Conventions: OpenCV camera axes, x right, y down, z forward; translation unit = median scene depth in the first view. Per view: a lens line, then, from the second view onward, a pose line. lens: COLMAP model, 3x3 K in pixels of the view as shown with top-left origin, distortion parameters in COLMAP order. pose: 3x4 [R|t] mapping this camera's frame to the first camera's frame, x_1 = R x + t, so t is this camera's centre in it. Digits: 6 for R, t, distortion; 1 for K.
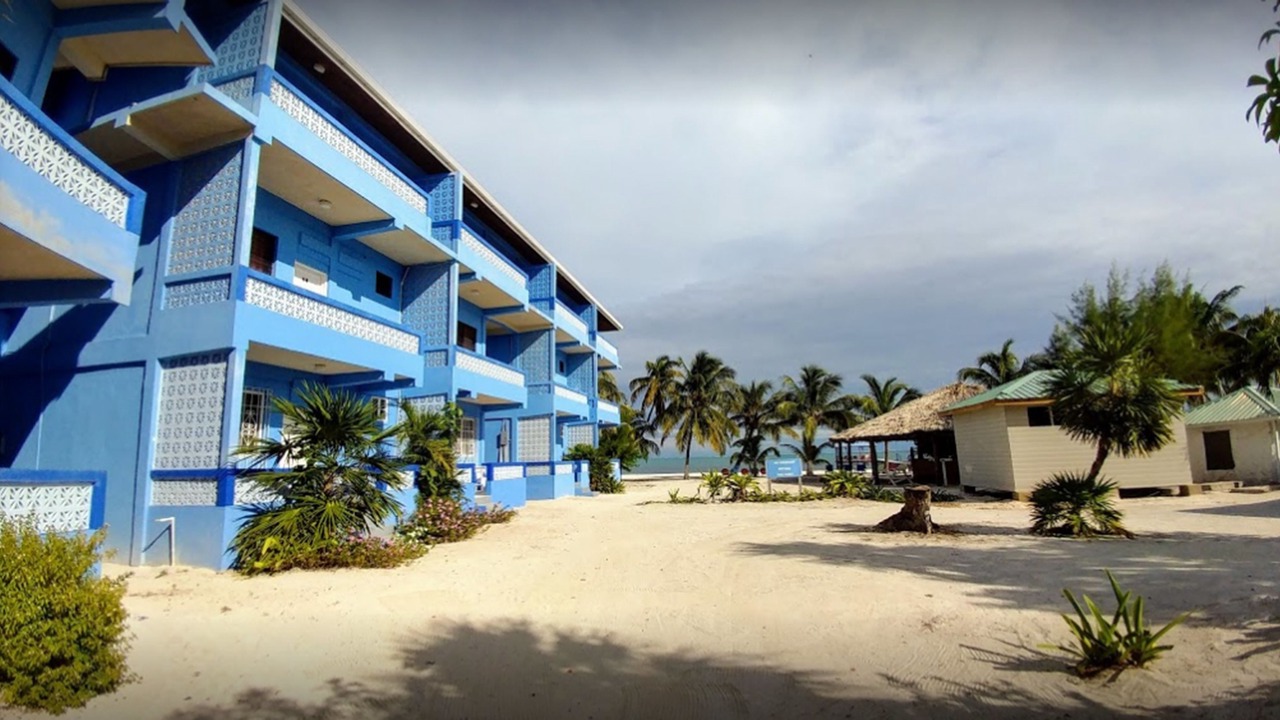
lens RADIAL K [[903.0, 0, 634.4], [0, 903.0, 365.6], [0, 0, 1]] dist [0.090708, -0.191601]
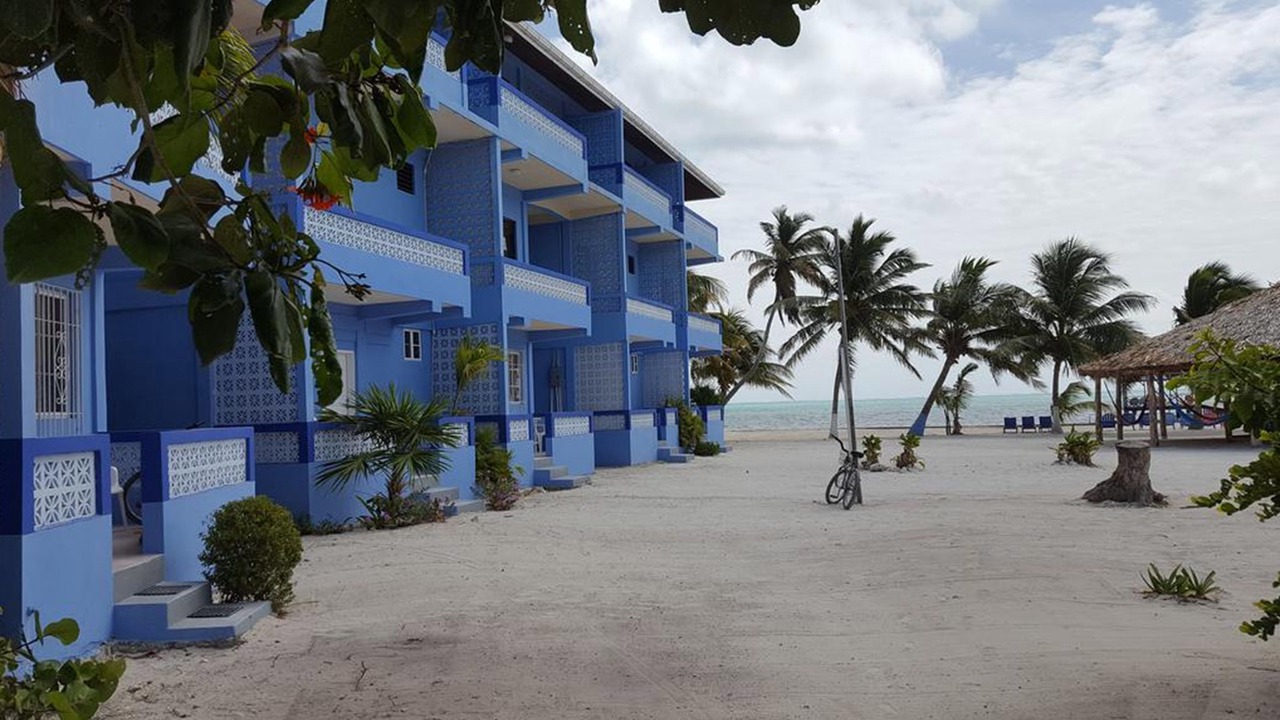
lens RADIAL K [[903.0, 0, 634.4], [0, 903.0, 365.6], [0, 0, 1]] dist [0.090708, -0.191601]
pose [[0.991232, -0.017131, -0.131017, 0.004626], [0.024331, 0.998269, 0.053552, 0.035198], [0.129873, -0.056270, 0.989933, 0.322312]]
